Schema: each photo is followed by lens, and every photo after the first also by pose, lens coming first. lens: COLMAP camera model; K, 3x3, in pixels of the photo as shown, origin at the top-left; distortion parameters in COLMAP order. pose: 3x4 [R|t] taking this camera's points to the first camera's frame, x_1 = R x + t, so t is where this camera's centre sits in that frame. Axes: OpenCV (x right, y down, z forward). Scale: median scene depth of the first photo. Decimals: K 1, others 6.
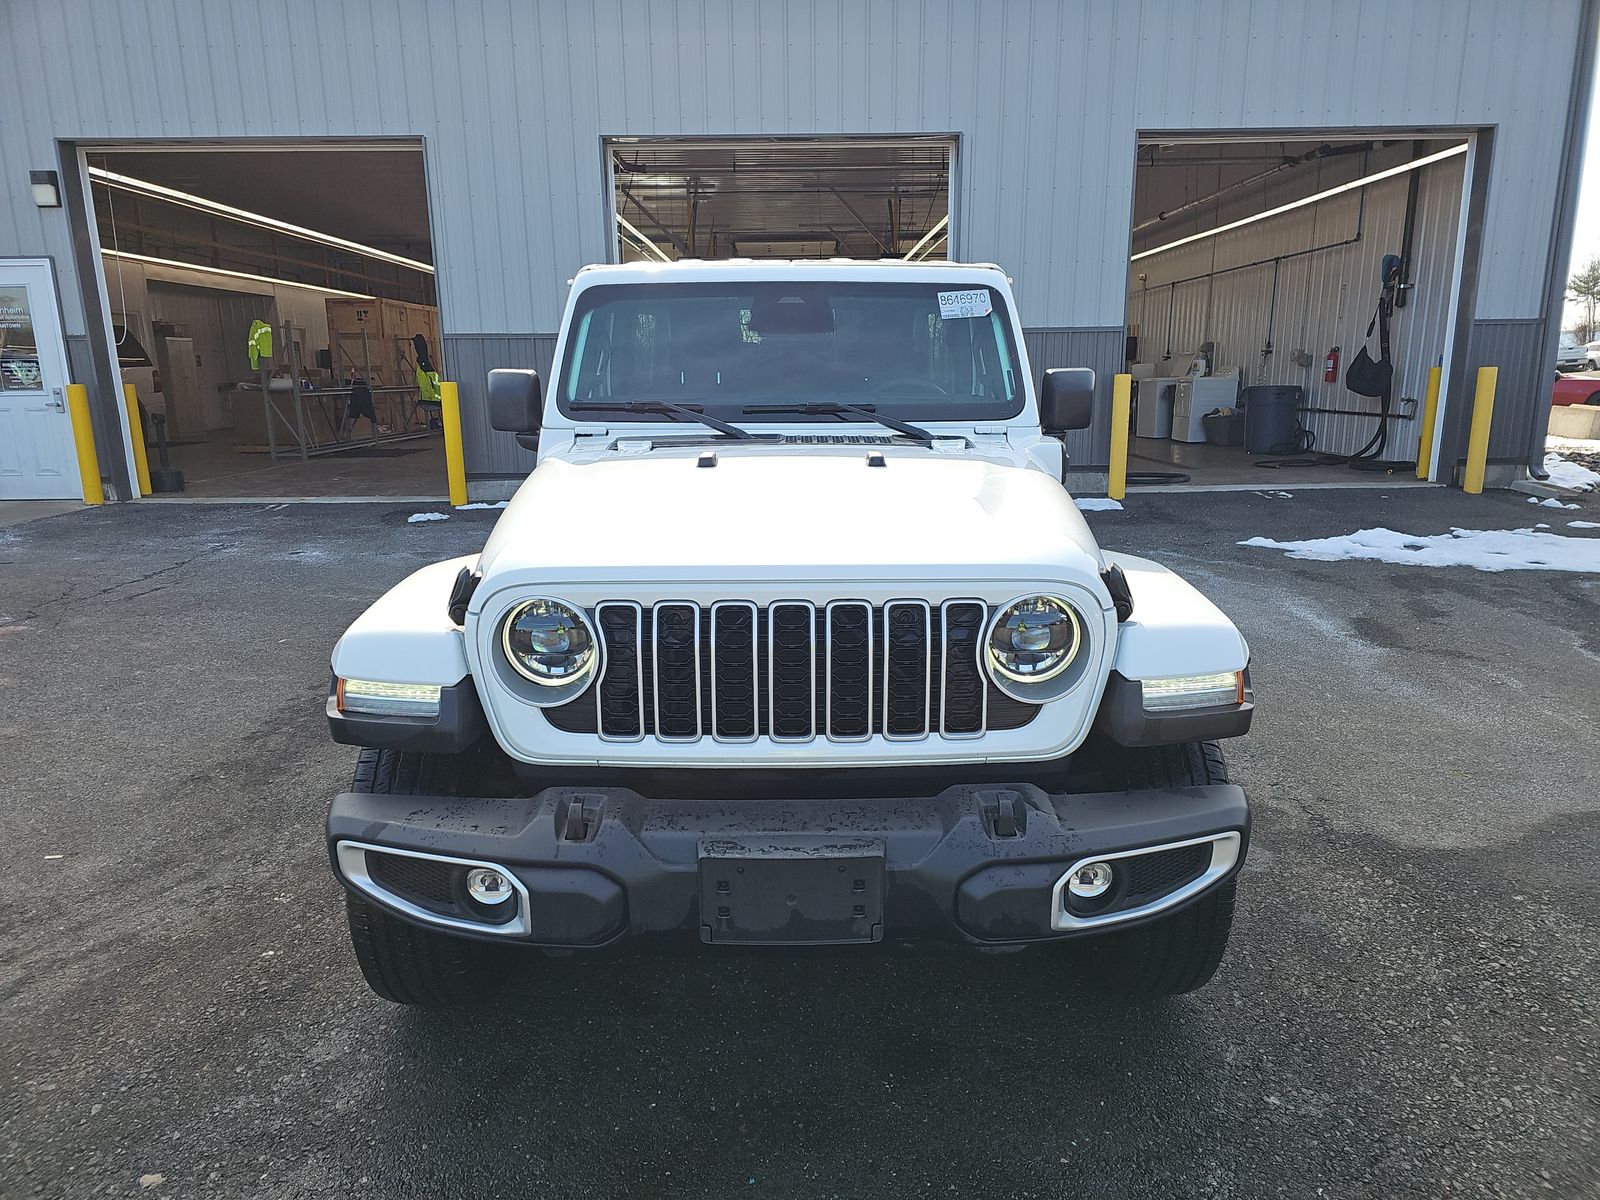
lens RADIAL K [[1054.9, 0, 803.8], [0, 1054.9, 607.5], [0, 0, 1]] dist [0.039728, -0.027355]
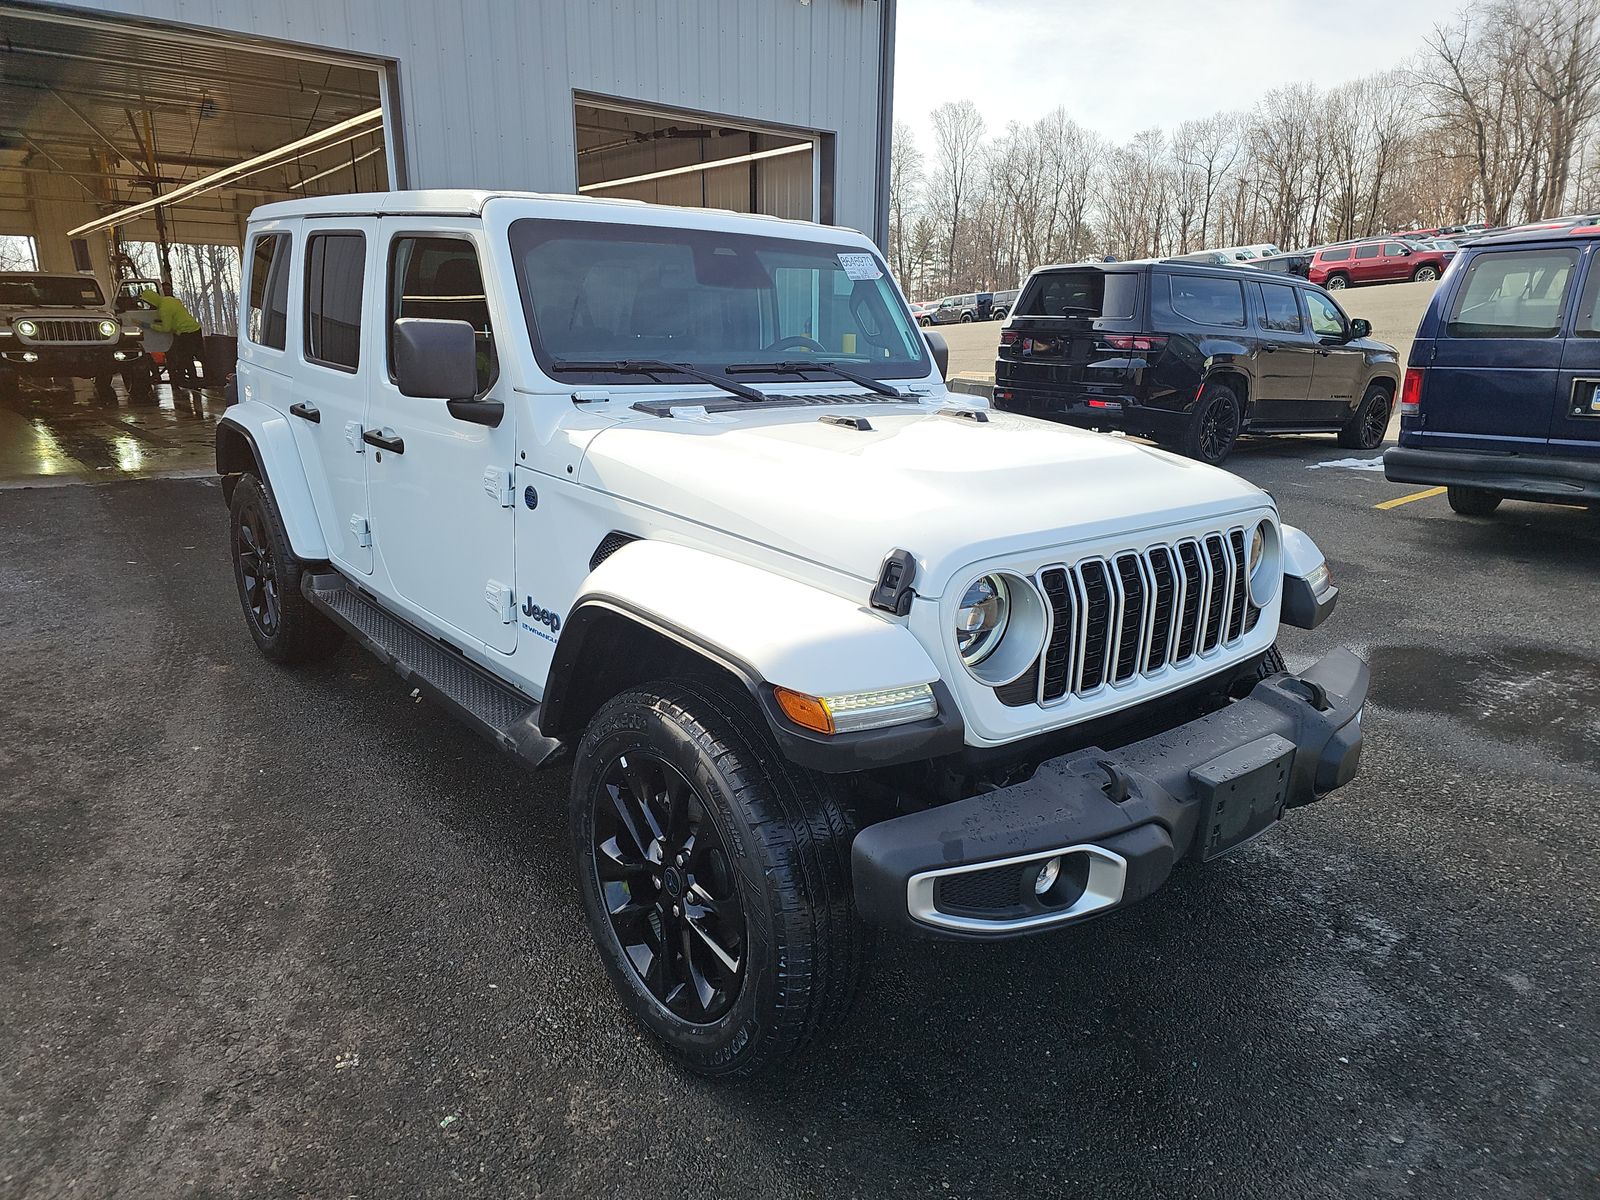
lens RADIAL K [[1054.9, 0, 798.4], [0, 1054.9, 605.3], [0, 0, 1]] dist [0.039728, -0.027355]
pose [[0.777246, -0.142061, 0.612950, -0.579591], [0.119767, 0.989771, 0.077526, -0.043965], [-0.617693, 0.013154, 0.786309, 0.220374]]
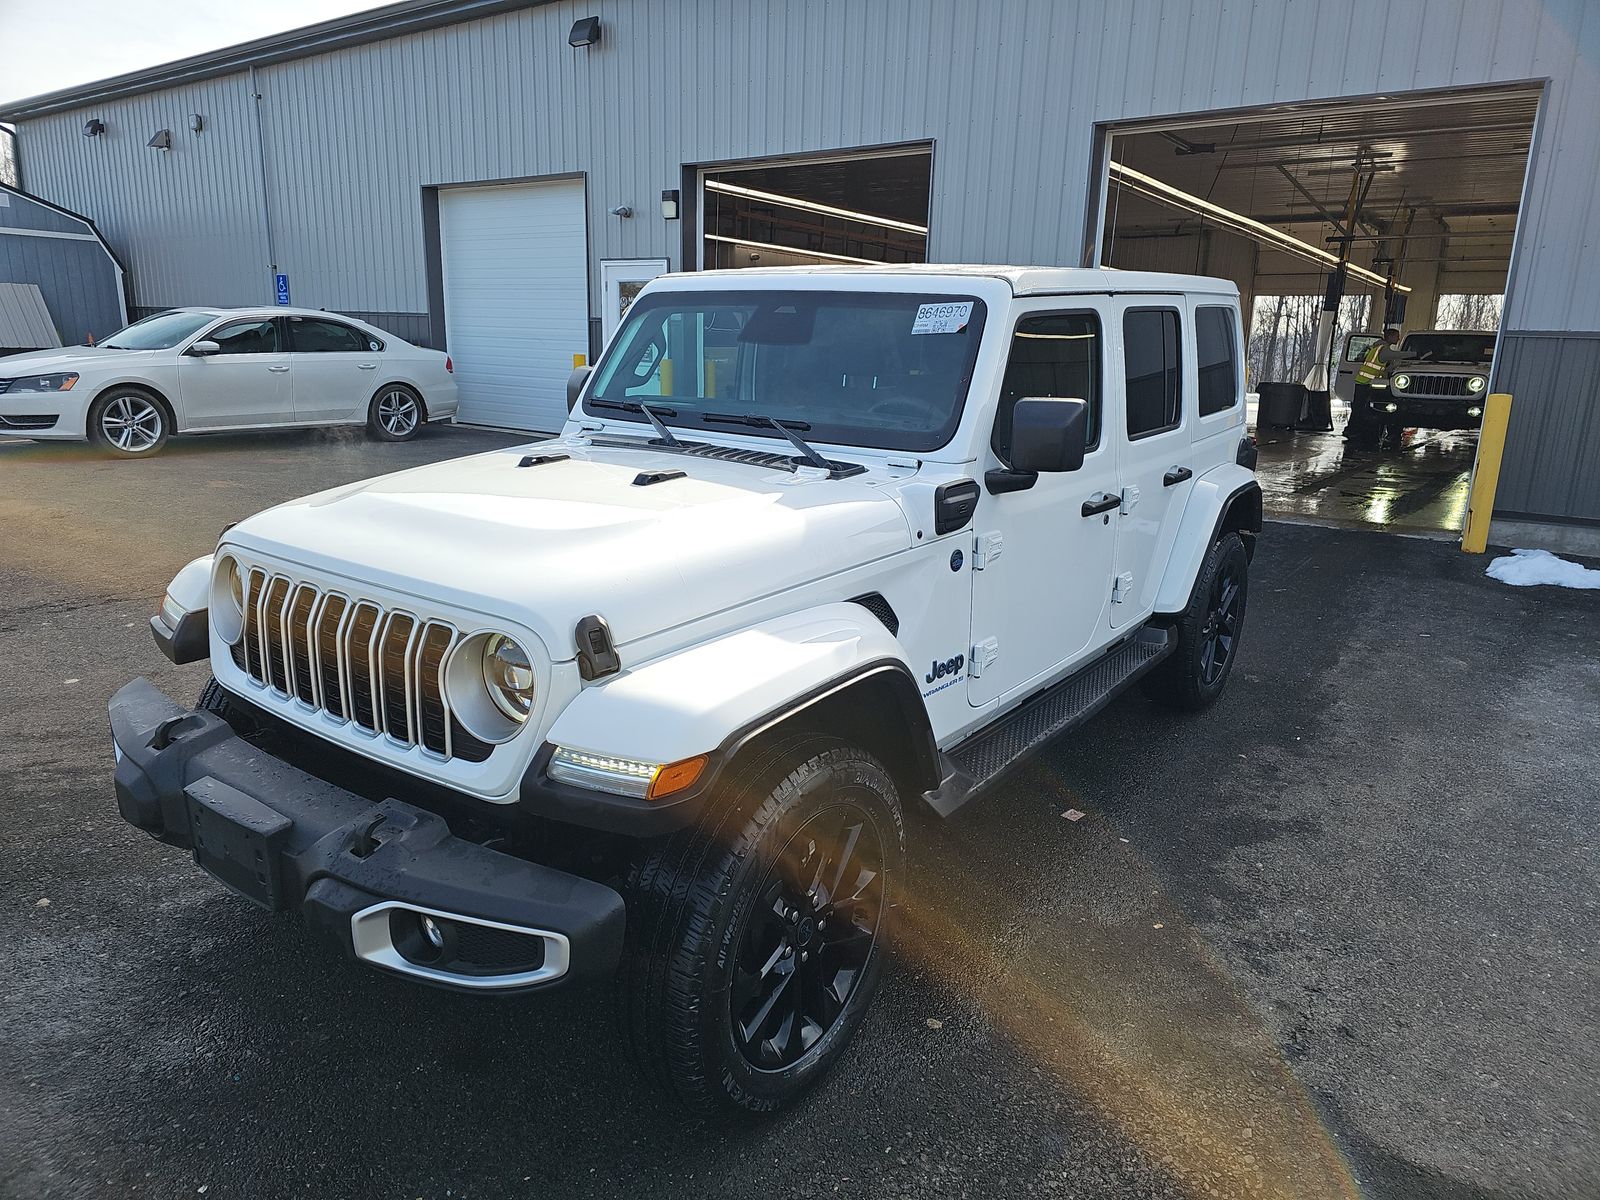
lens RADIAL K [[1054.9, 0, 795.0], [0, 1054.9, 587.2], [0, 0, 1]] dist [0.039728, -0.027355]
pose [[0.800339, 0.168364, -0.575423, 0.600567], [-0.170117, 0.984086, 0.051325, -0.089912], [0.574907, 0.056811, 0.816244, 0.220938]]
